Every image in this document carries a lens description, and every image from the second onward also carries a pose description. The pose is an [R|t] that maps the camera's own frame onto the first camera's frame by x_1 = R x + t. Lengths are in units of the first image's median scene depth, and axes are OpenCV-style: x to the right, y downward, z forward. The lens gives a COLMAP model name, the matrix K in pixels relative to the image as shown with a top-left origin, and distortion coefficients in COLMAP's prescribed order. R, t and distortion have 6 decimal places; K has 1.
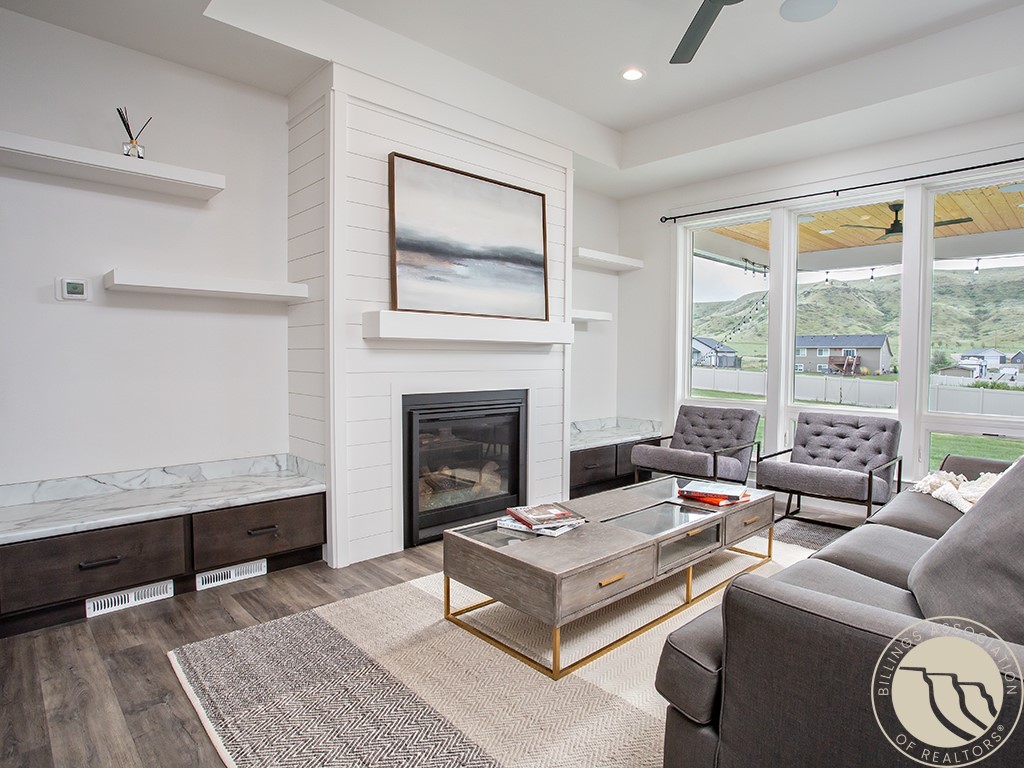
lens RADIAL K [[561.5, 0, 516.3], [0, 561.5, 377.2], [0, 0, 1]] dist [-0.061512, 0.039489]
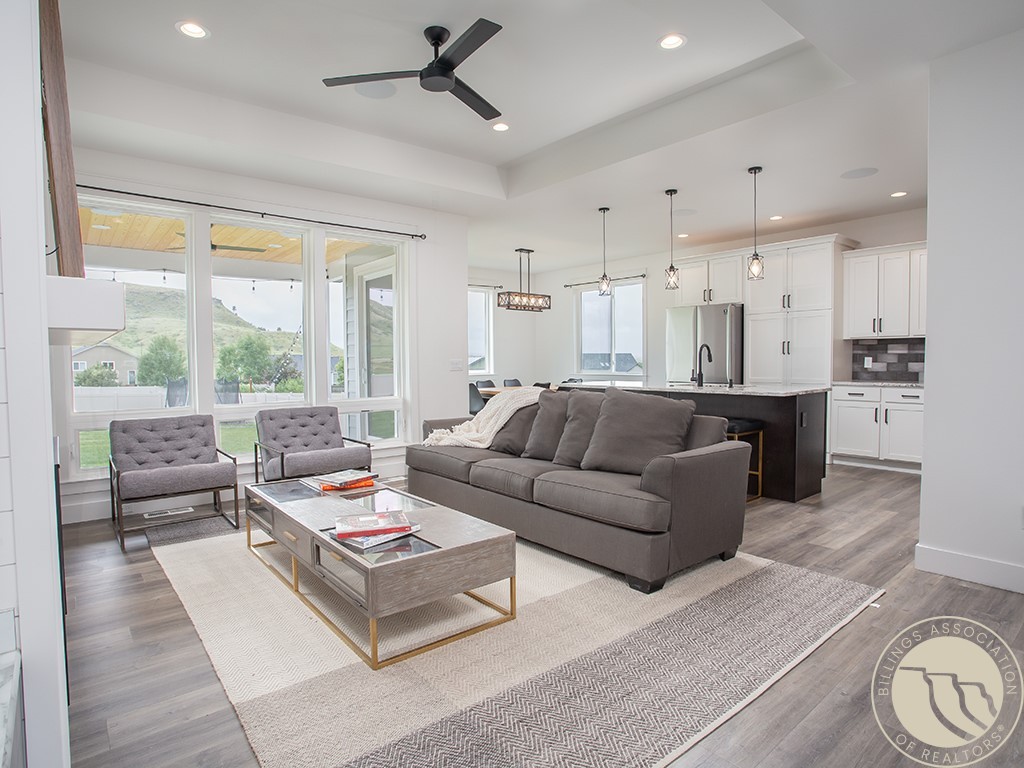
lens RADIAL K [[561.5, 0, 516.3], [0, 561.5, 377.2], [0, 0, 1]] dist [-0.061512, 0.039489]
pose [[0.093235, -0.036932, 0.994959, -0.842204], [0.045003, 0.998447, 0.032844, -0.025086], [-0.994627, 0.041714, 0.094752, 0.627318]]
